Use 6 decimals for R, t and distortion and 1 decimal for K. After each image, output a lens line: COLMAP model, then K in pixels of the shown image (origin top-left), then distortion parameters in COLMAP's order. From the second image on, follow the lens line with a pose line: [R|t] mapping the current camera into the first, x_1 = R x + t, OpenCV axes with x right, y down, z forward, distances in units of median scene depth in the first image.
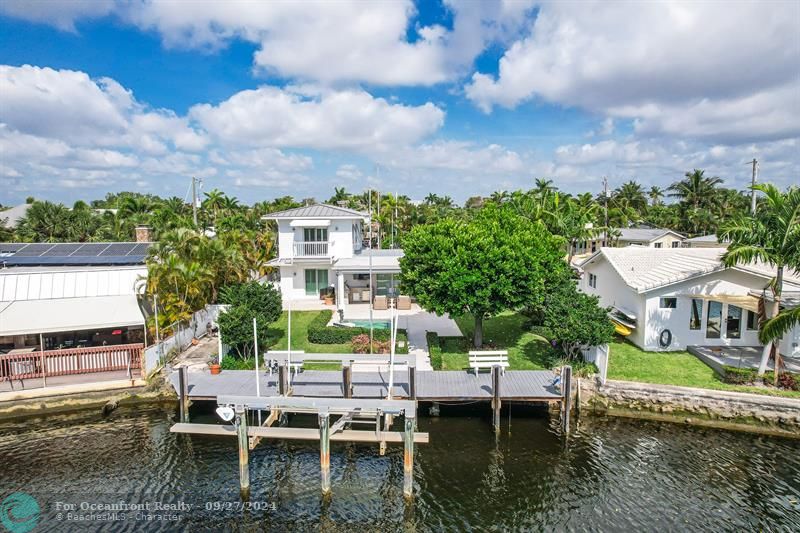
lens RADIAL K [[511.3, 0, 400.0], [0, 511.3, 266.5], [0, 0, 1]] dist [-0.073494, 0.061813]
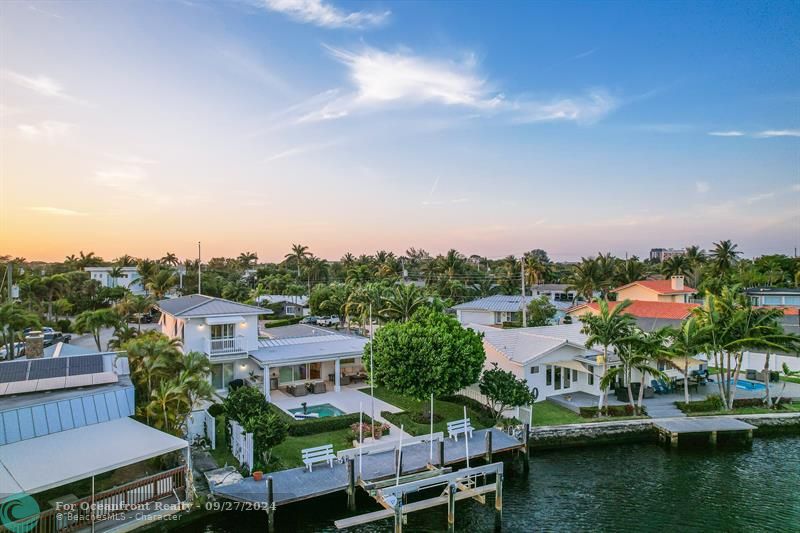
lens RADIAL K [[517.9, 0, 402.5], [0, 517.9, 261.9], [0, 0, 1]] dist [-0.090608, 0.088448]
pose [[0.852411, 0.003847, 0.522858, -0.722460], [0.055208, 0.993721, -0.097316, -0.143439], [-0.519949, 0.111819, 0.846847, -0.161467]]
